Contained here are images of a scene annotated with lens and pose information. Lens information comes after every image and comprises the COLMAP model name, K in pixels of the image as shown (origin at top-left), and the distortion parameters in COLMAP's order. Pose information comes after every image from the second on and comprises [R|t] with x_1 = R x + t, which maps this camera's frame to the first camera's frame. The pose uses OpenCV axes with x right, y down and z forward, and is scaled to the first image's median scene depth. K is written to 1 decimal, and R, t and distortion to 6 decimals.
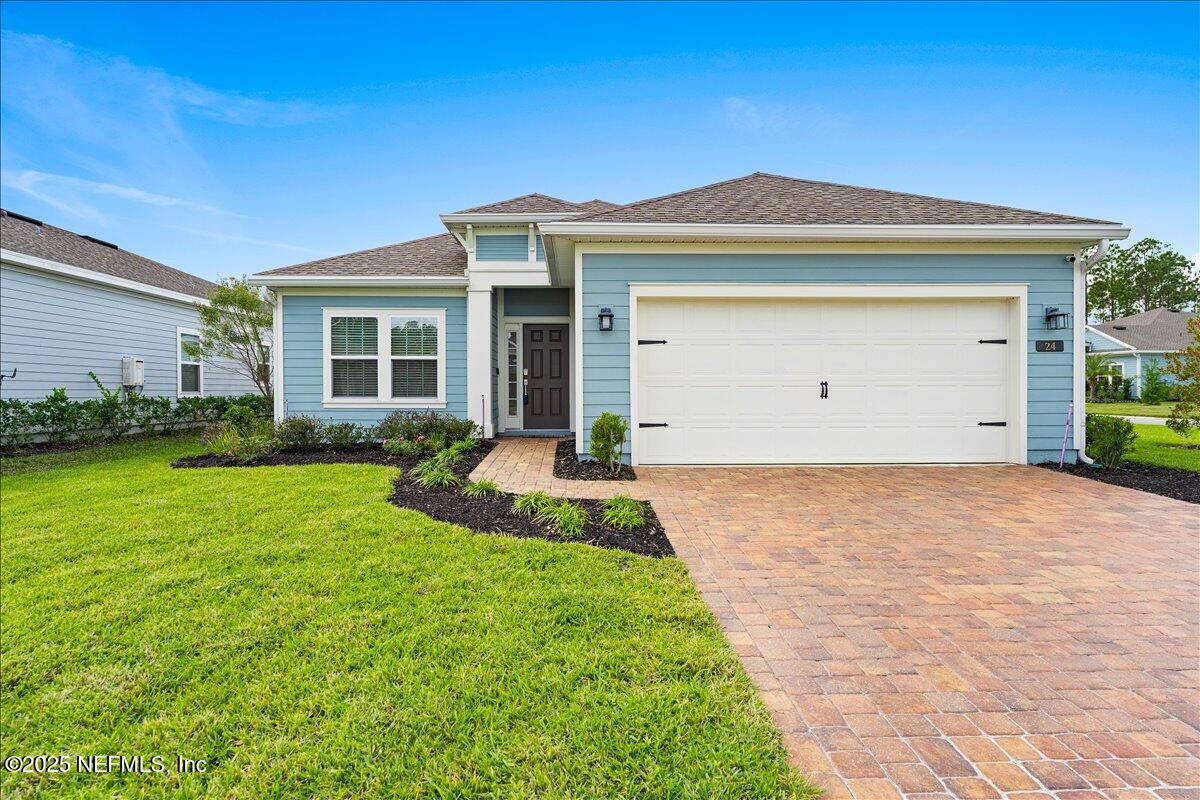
lens RADIAL K [[634.1, 0, 602.3], [0, 634.1, 372.2], [0, 0, 1]] dist [-0.001133, -0.000166]
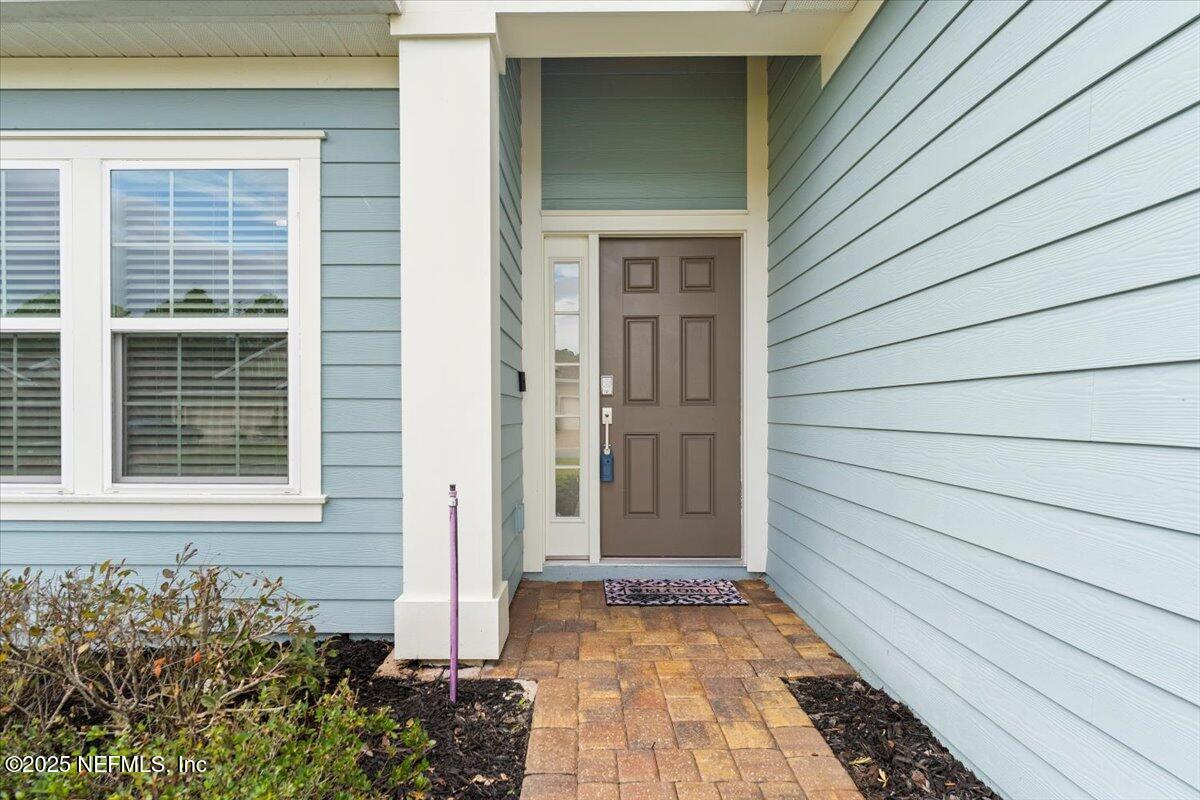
lens RADIAL K [[486.3, 0, 592.3], [0, 486.3, 391.9], [0, 0, 1]] dist [-0.002130, -0.000105]
pose [[0.999571, 0.001276, -0.029277, -0.134155], [-0.001201, 0.999996, 0.002562, 0.003106], [0.029280, -0.002526, 0.999568, 0.828911]]
